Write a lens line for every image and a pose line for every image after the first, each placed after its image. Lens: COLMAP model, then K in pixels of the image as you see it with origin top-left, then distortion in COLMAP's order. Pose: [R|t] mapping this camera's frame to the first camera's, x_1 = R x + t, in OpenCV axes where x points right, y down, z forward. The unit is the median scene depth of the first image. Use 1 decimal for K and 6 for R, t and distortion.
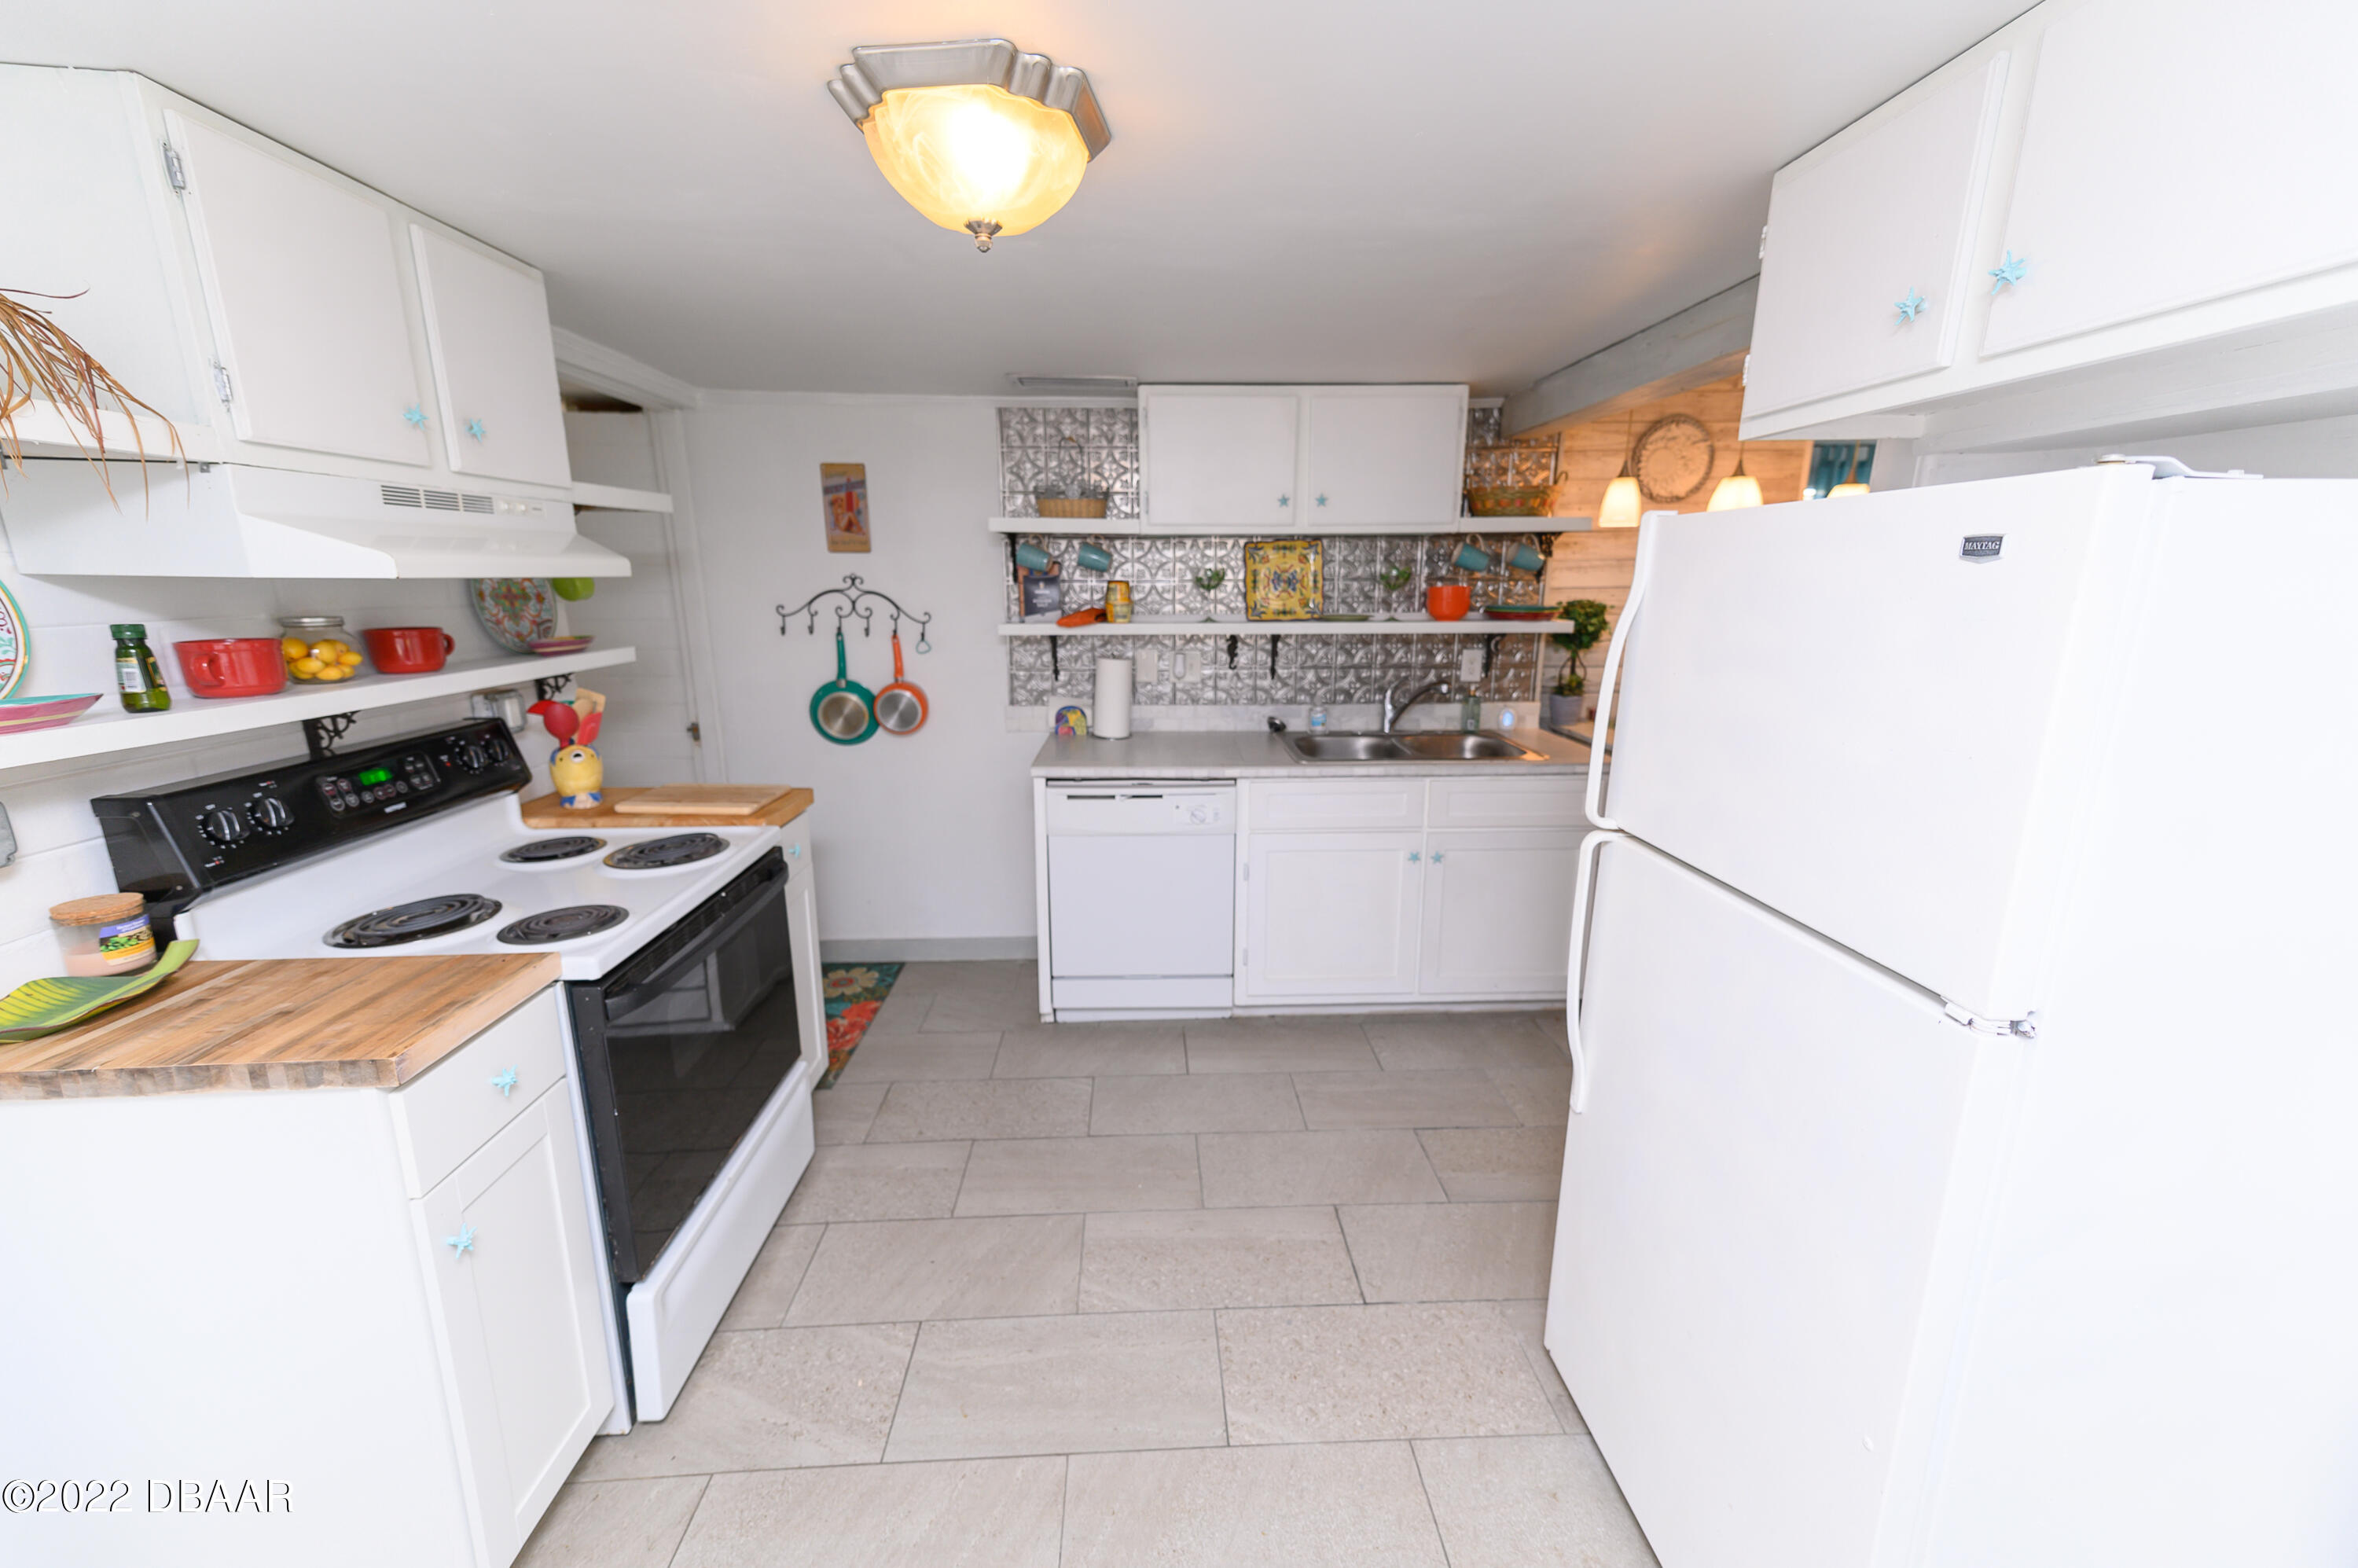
lens RADIAL K [[922.3, 0, 1181.4], [0, 922.3, 777.4], [0, 0, 1]] dist [0.023190, -0.000664]
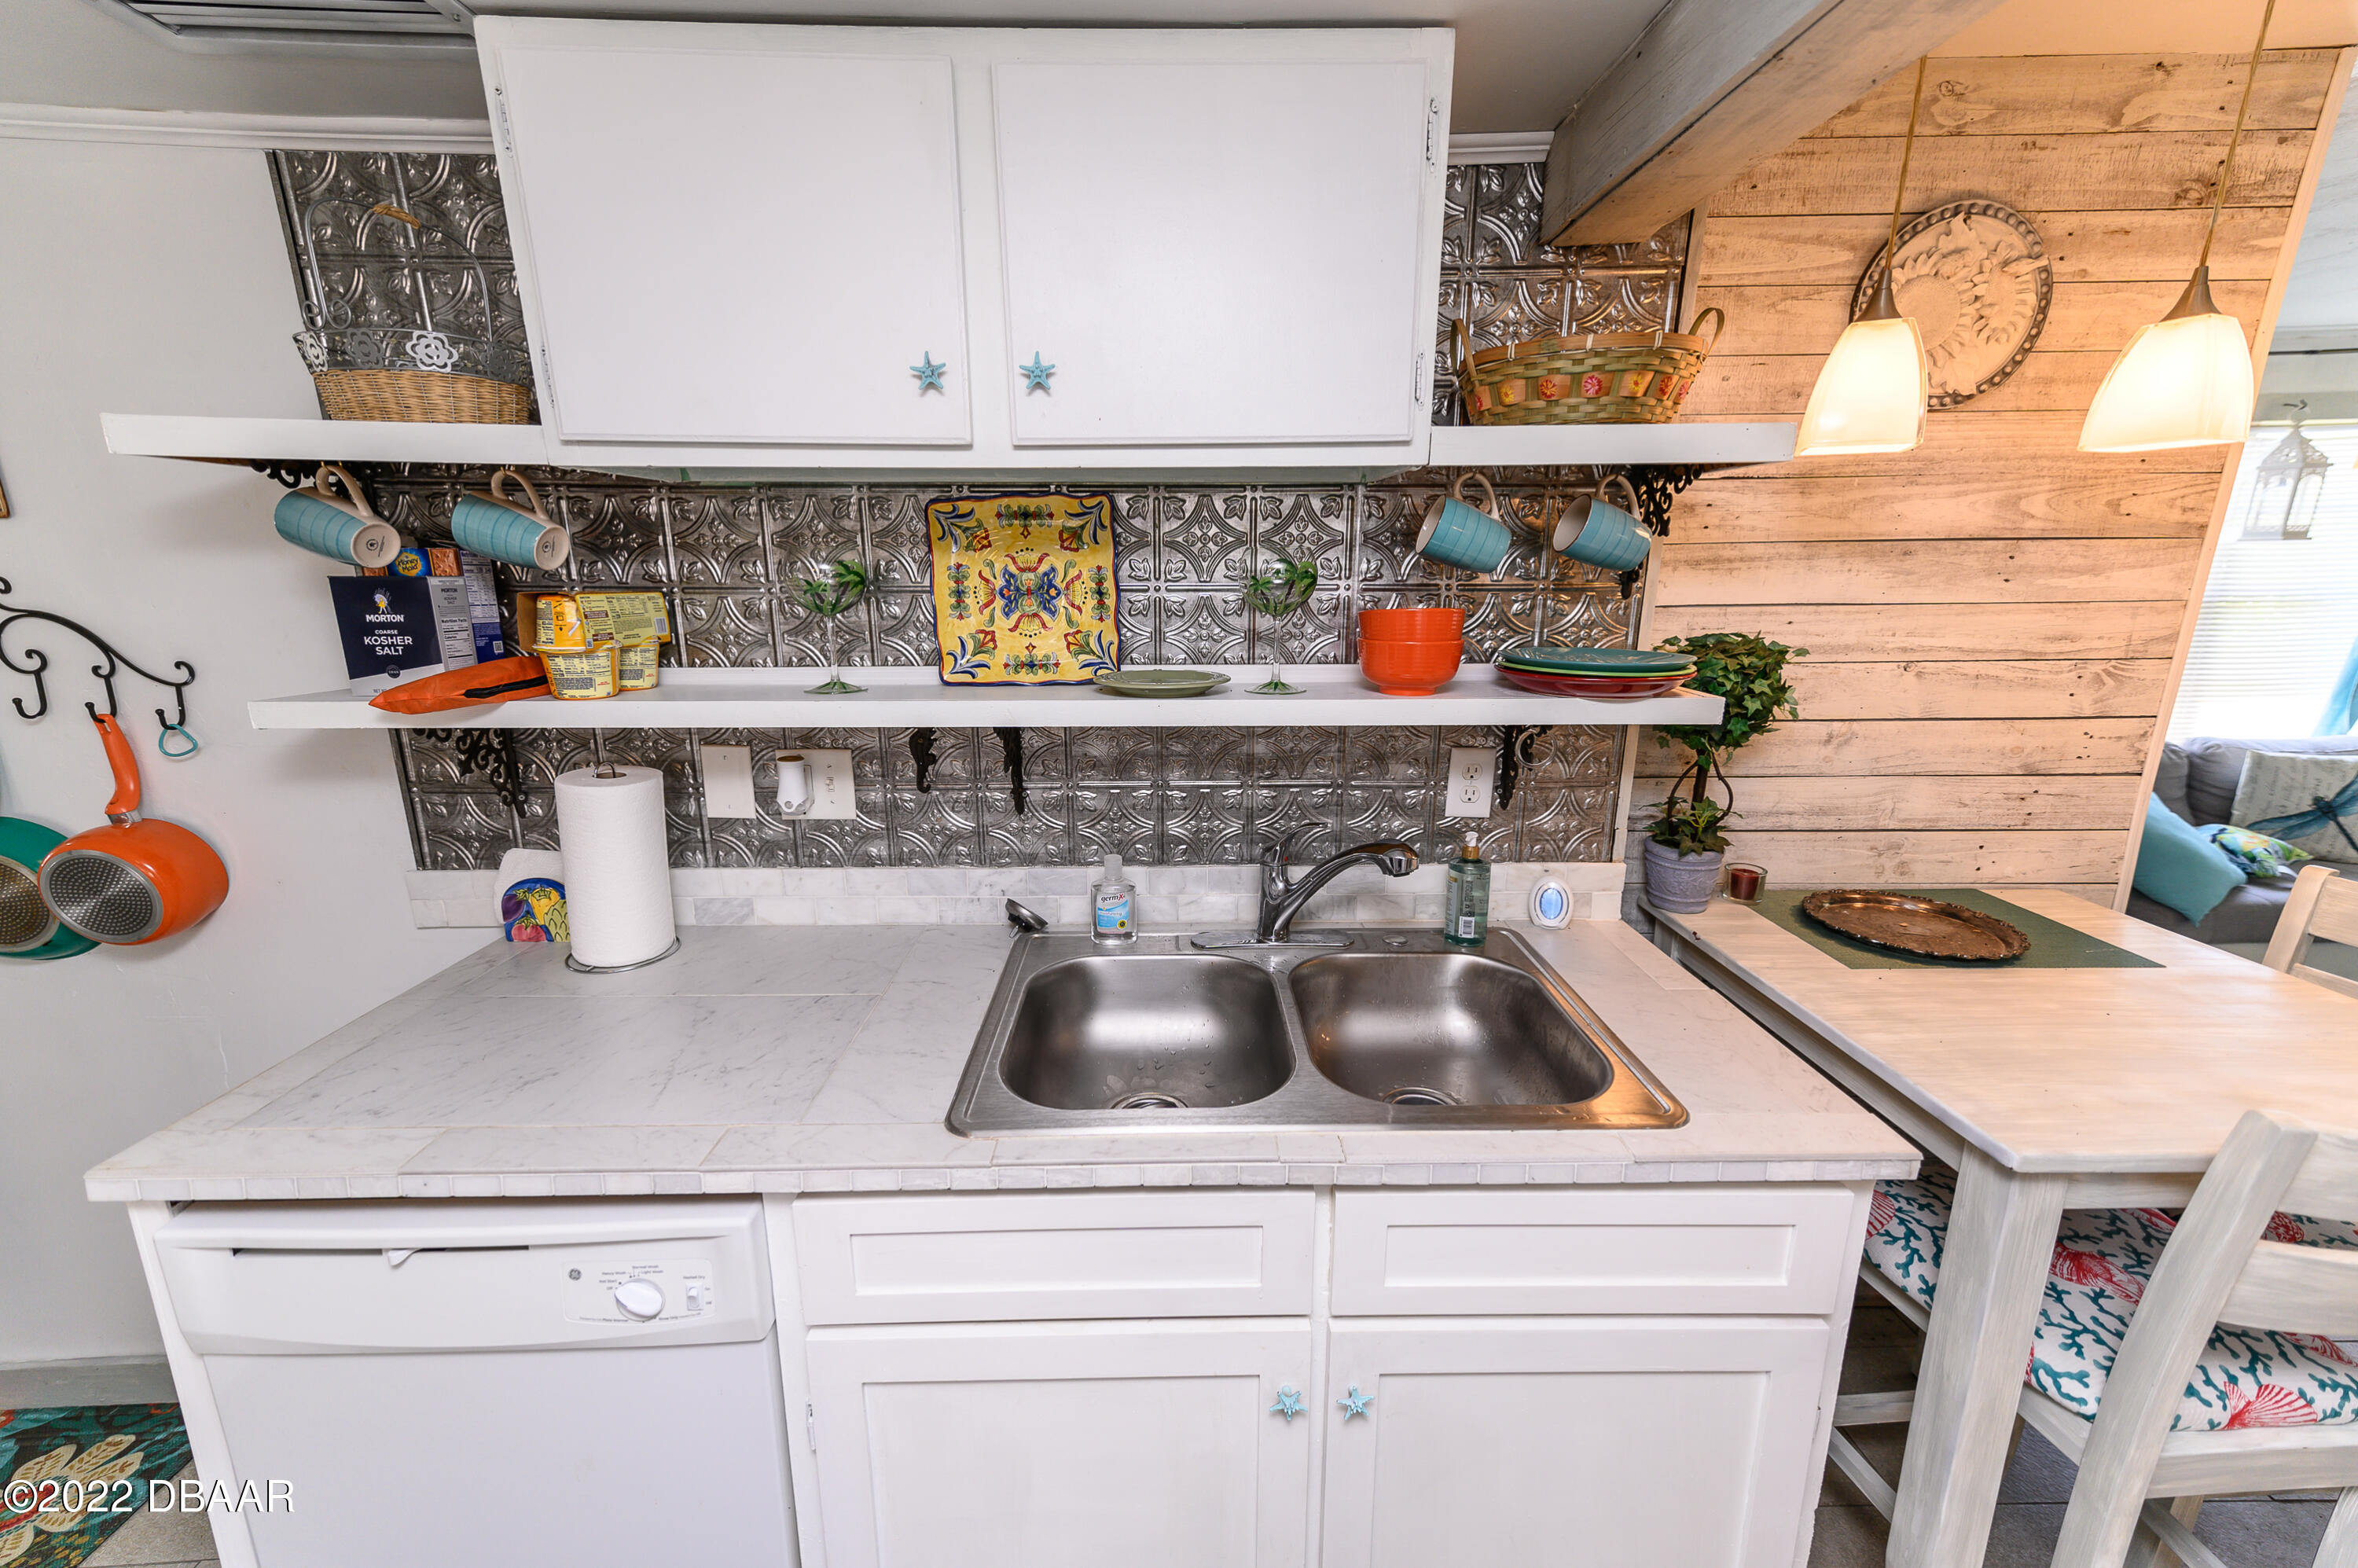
lens RADIAL K [[922.3, 0, 1181.4], [0, 922.3, 777.4], [0, 0, 1]] dist [0.023190, -0.000664]
pose [[0.999734, 0.005313, -0.022435, 0.191934], [-0.005140, 0.999957, 0.007771, -0.130231], [0.022475, -0.007653, 0.999718, 0.573036]]
